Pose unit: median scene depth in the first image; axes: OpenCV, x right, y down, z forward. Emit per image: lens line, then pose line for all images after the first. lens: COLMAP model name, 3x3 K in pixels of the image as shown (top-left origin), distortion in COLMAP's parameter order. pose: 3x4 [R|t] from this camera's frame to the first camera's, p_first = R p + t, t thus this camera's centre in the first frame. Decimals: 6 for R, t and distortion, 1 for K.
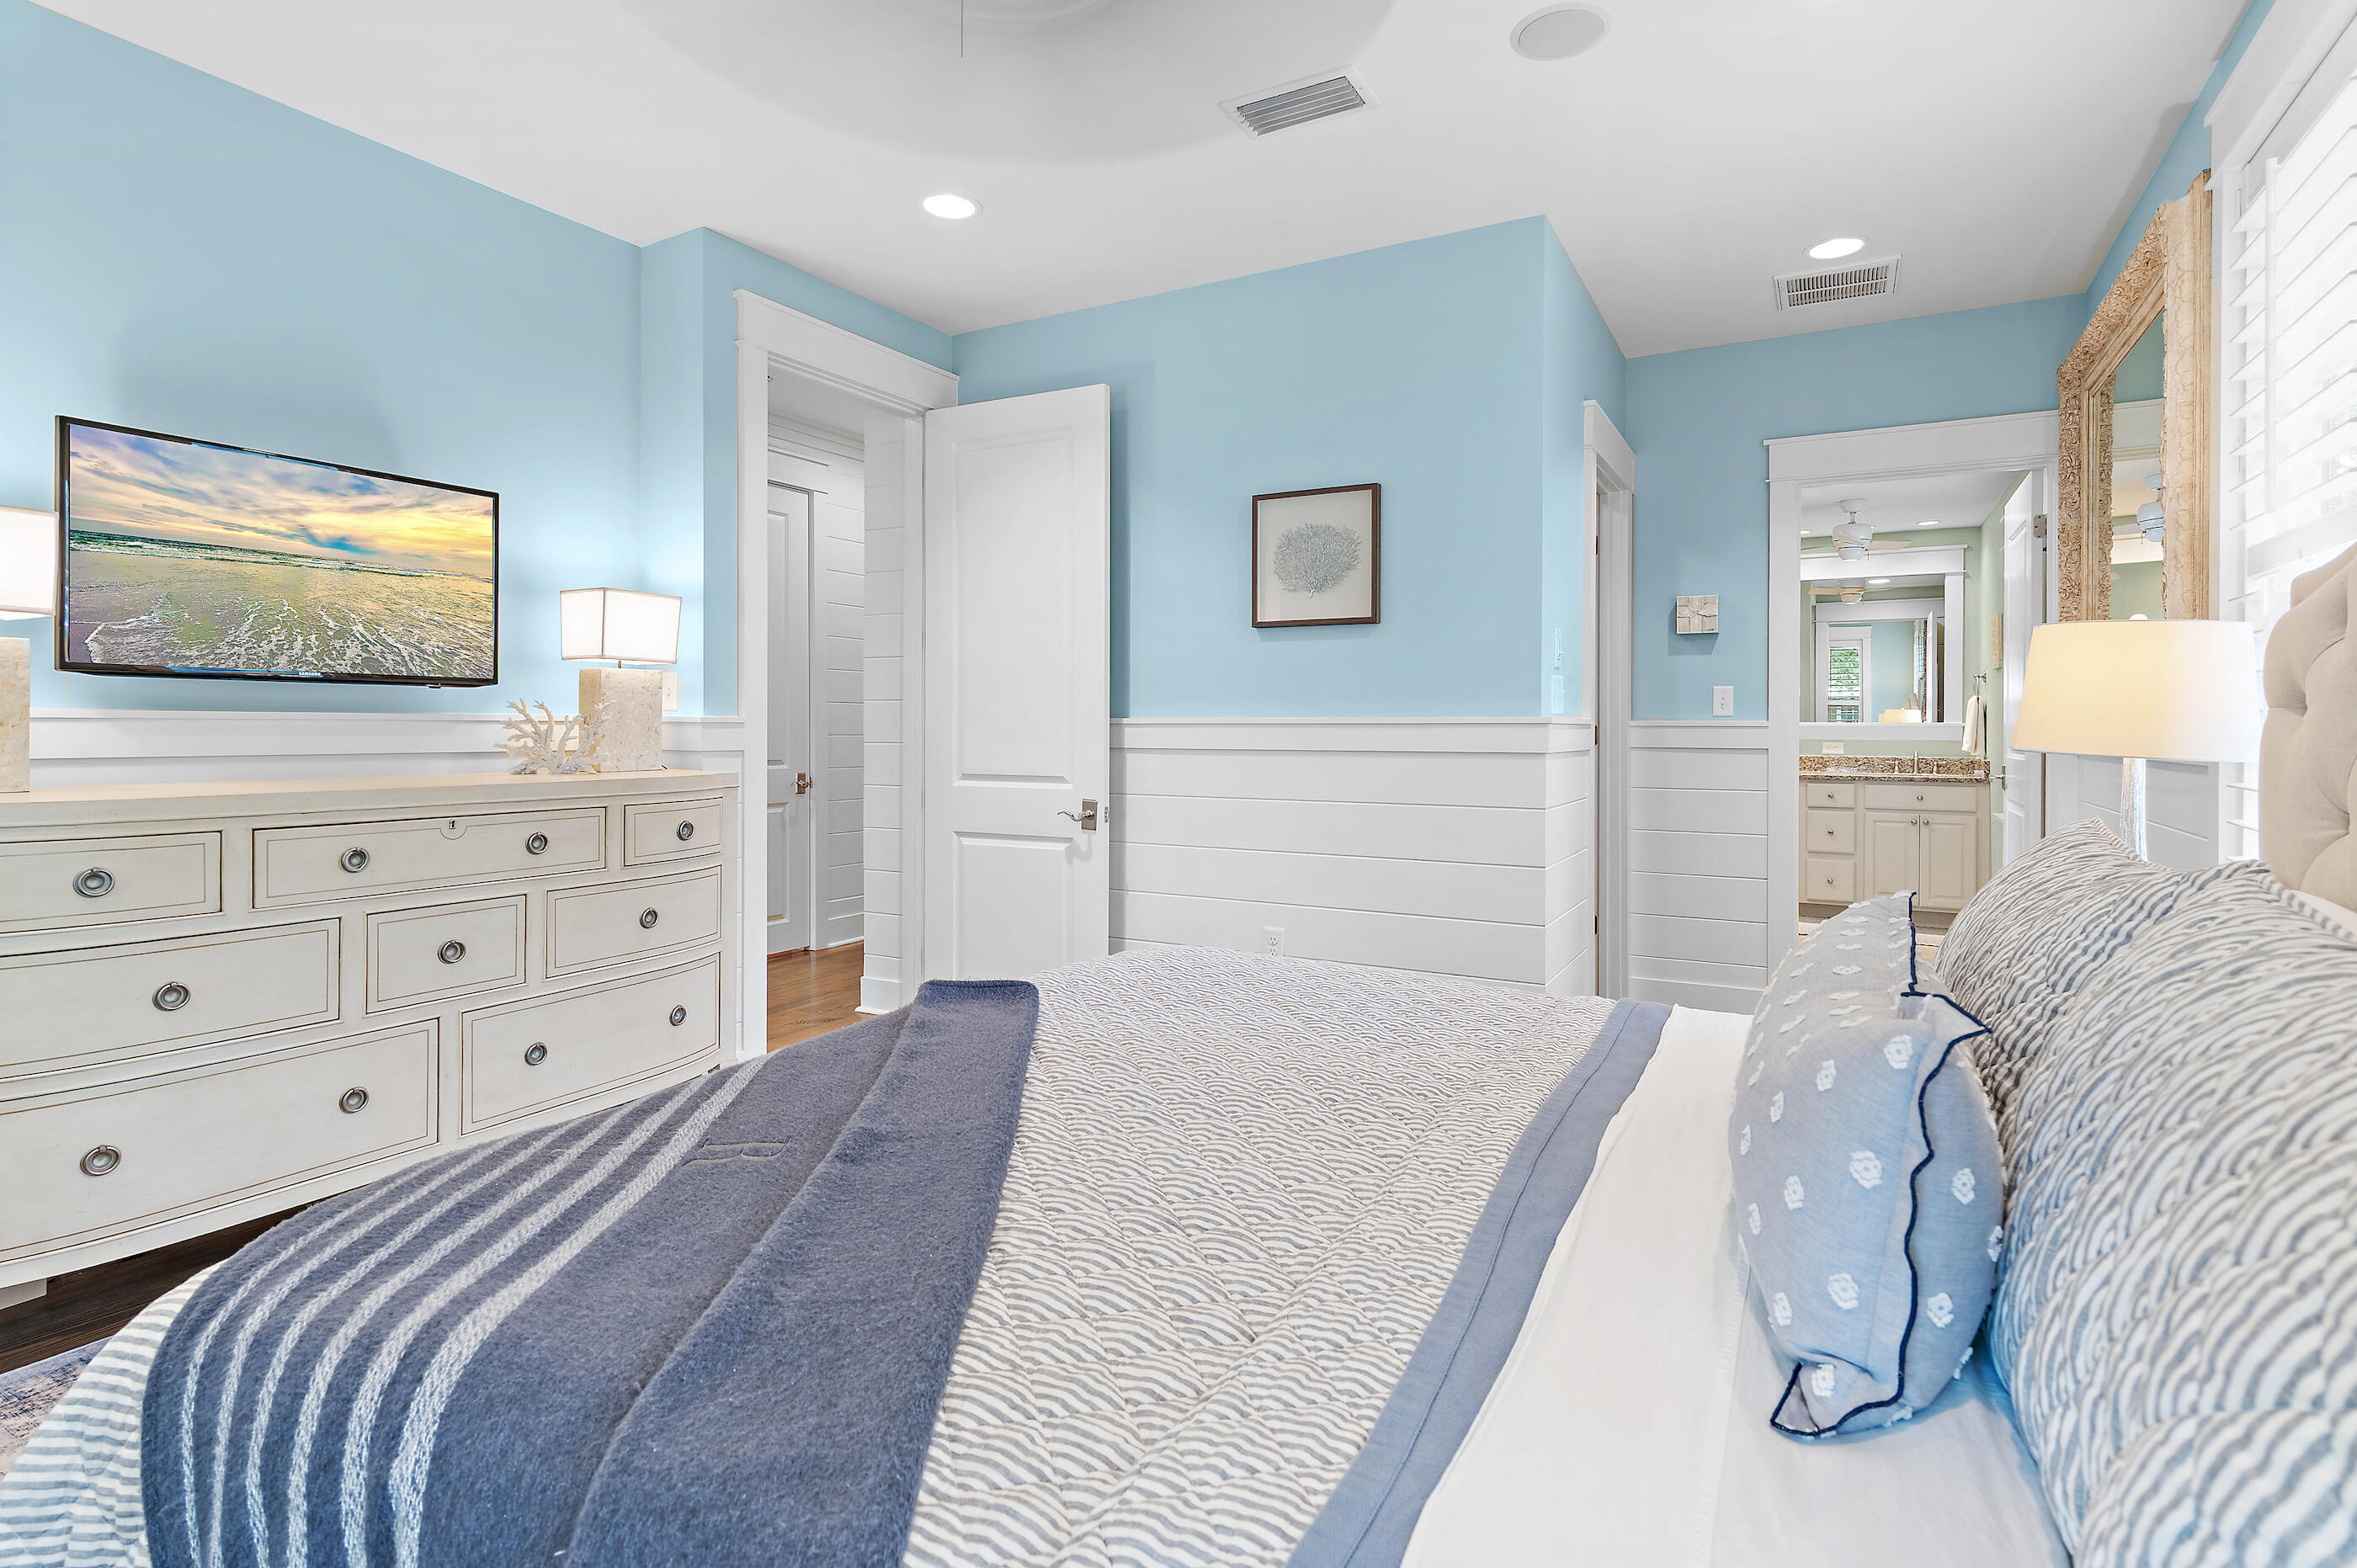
lens RADIAL K [[1171.8, 0, 1196.2], [0, 1171.8, 725.5], [0, 0, 1]] dist [-0.002964, -0.001271]
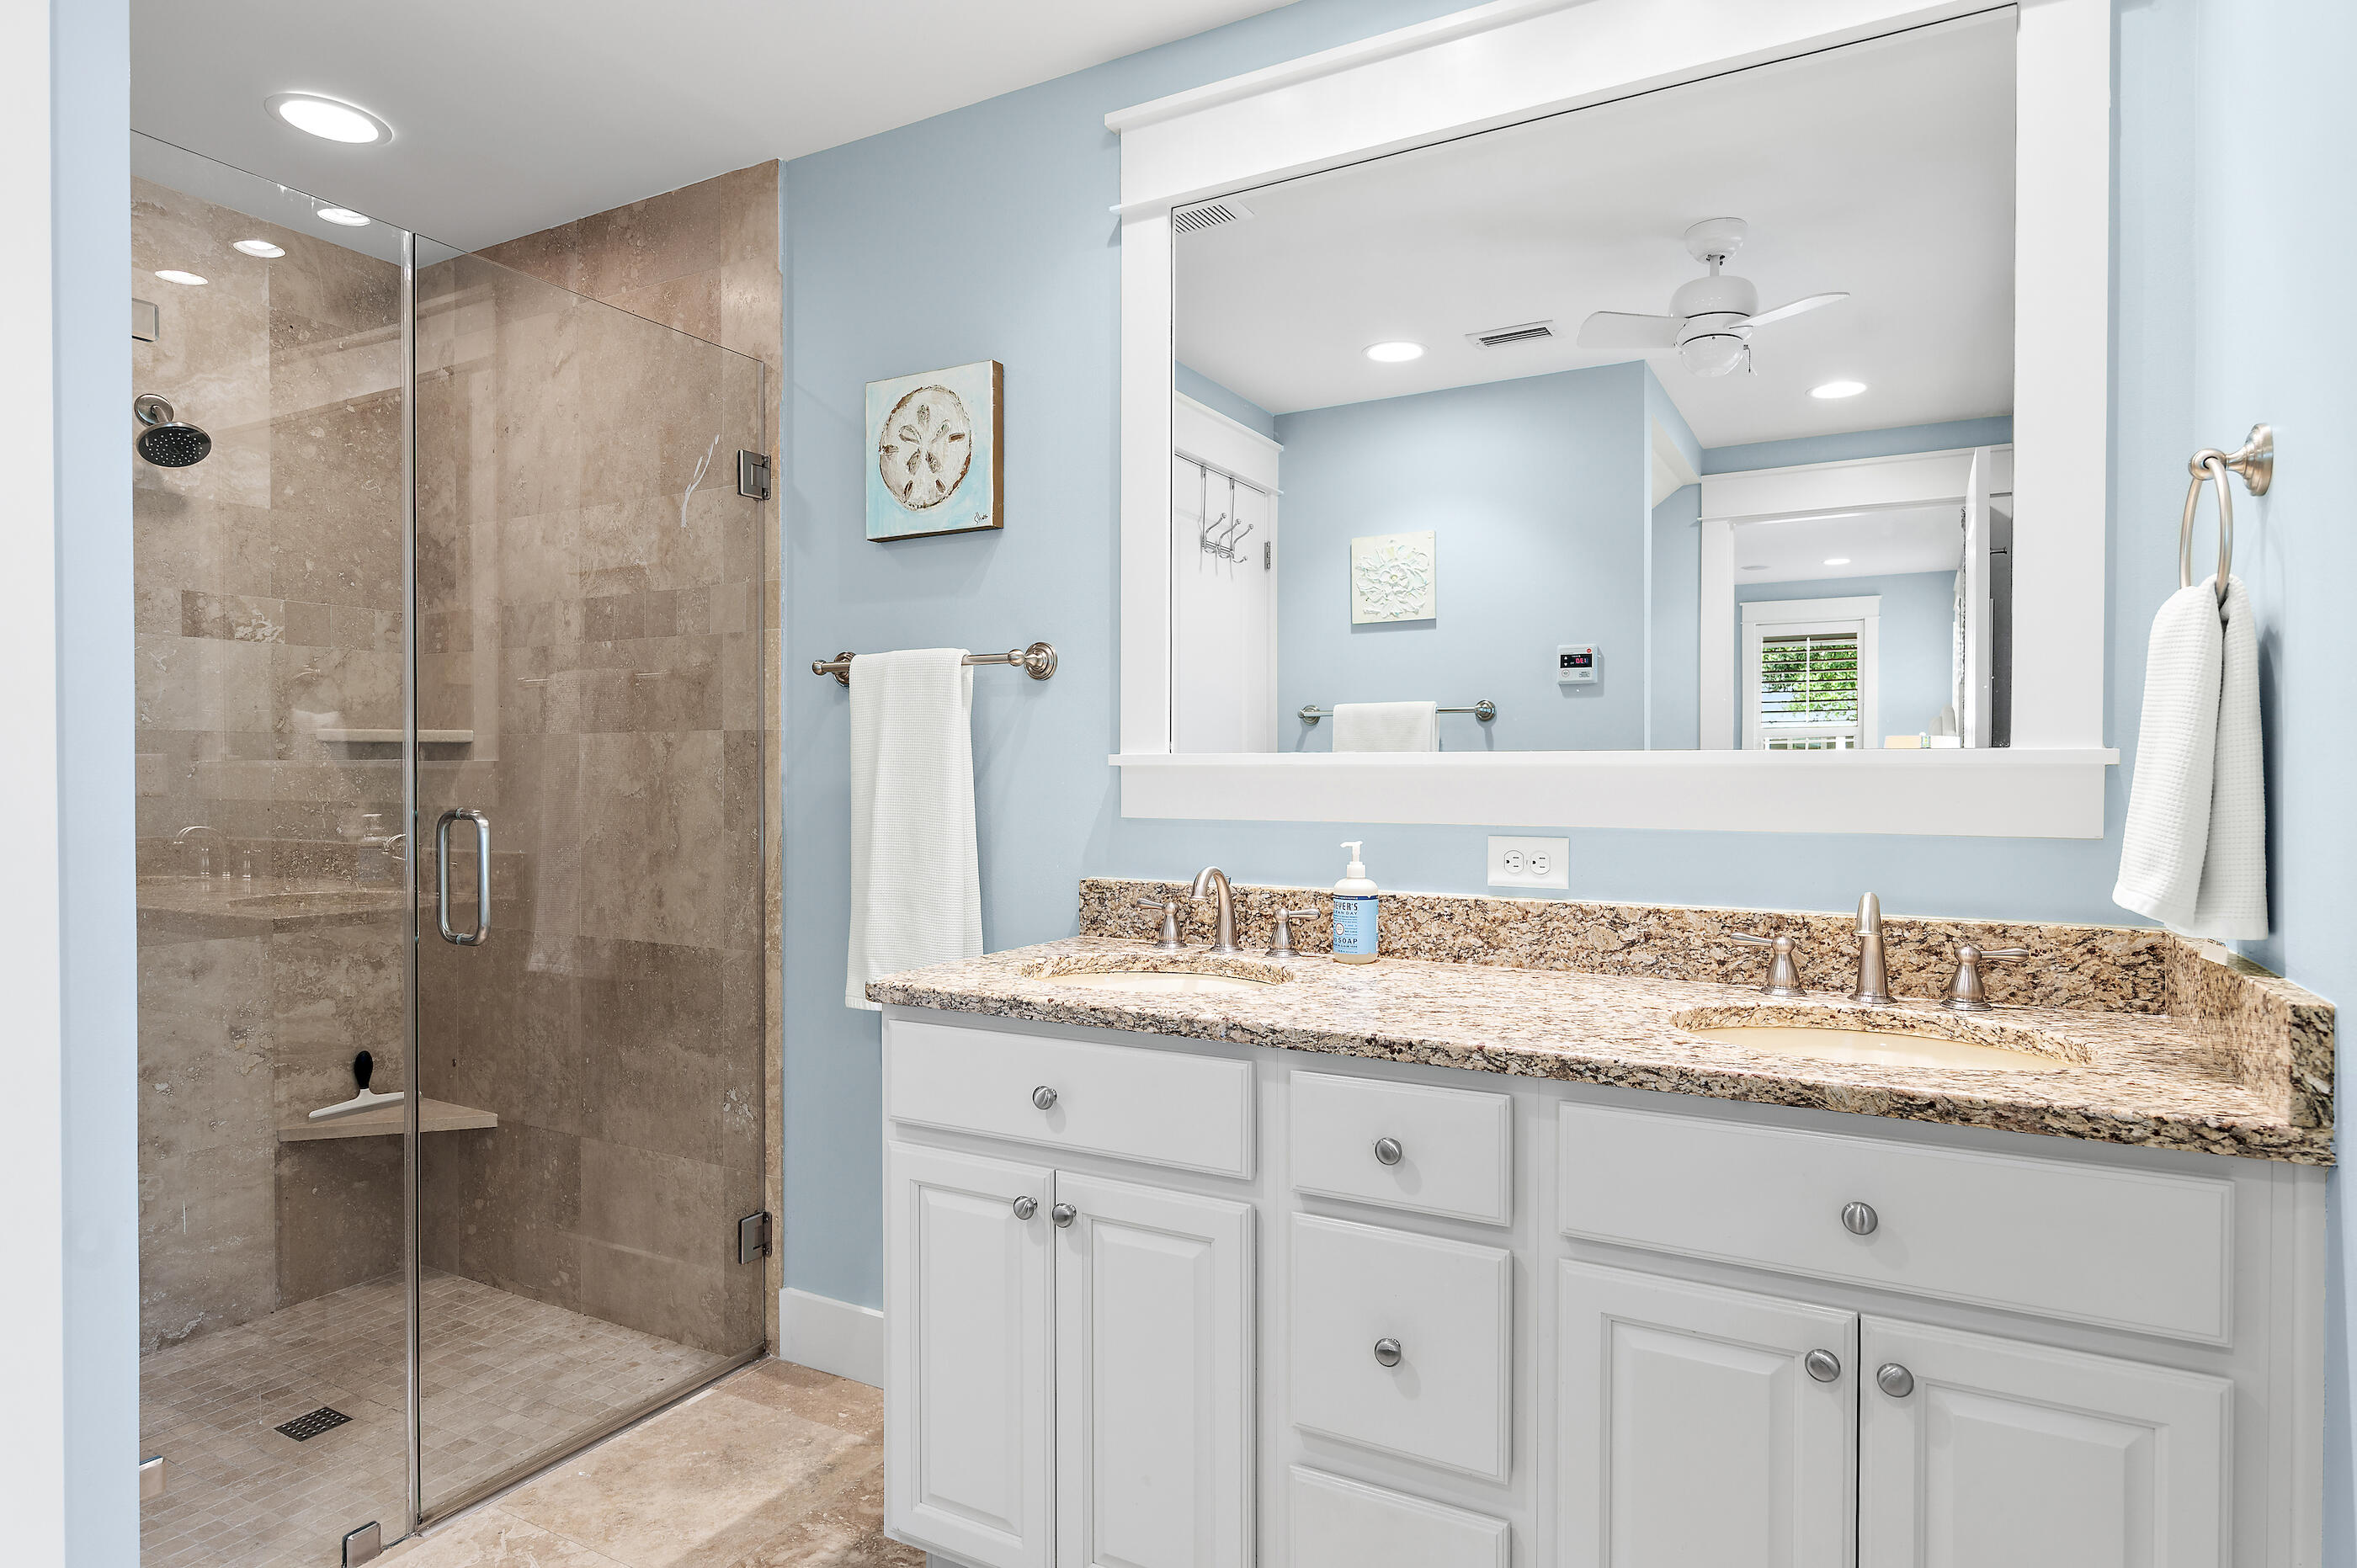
lens RADIAL K [[1324.6, 0, 1187.4], [0, 1324.6, 788.7], [0, 0, 1]] dist [-0.004601, -0.002717]
pose [[0.999881, -0.000481, 0.015451, 0.504921], [0.000308, 0.999938, 0.011162, 0.001870], [-0.015455, -0.011156, 0.999818, 0.792183]]
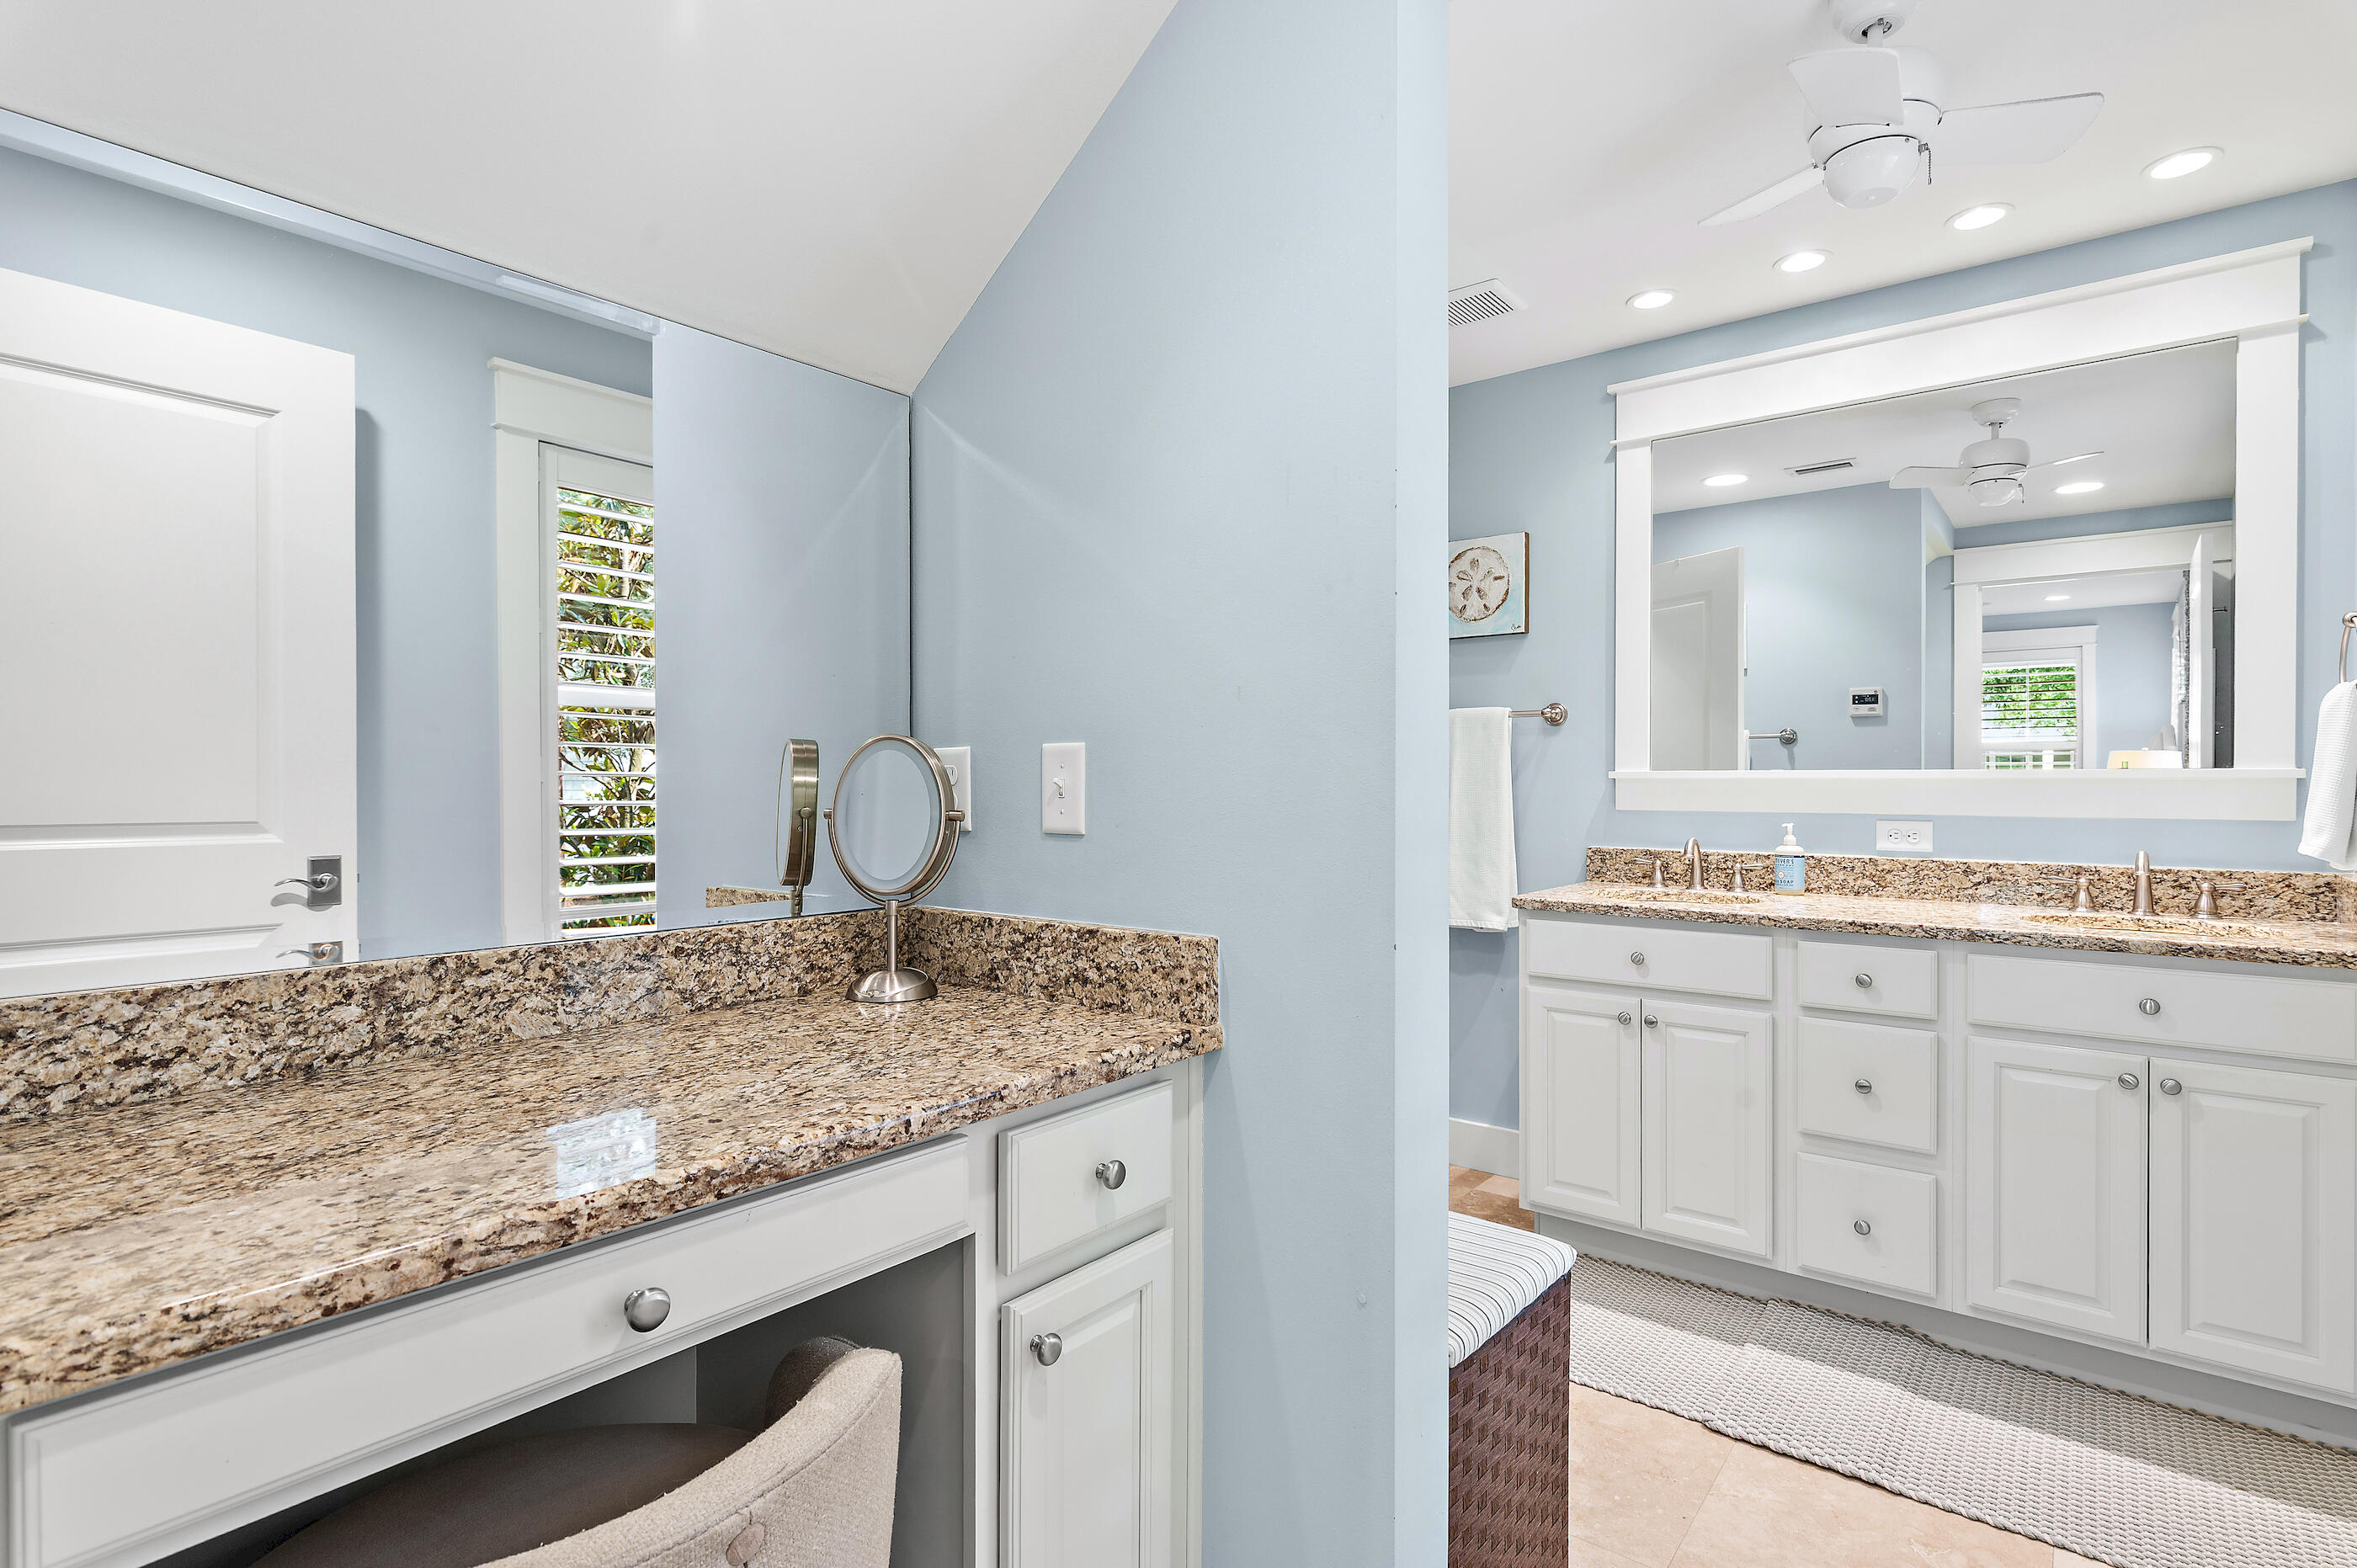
lens RADIAL K [[1171.8, 0, 1168.6], [0, 1171.8, 786.4], [0, 0, 1]] dist [-0.002964, -0.001271]
pose [[0.986367, 0.000301, -0.164559, 0.394254], [0.000222, 0.999995, 0.003157, 0.001629], [0.164559, -0.003150, 0.986362, 0.622165]]
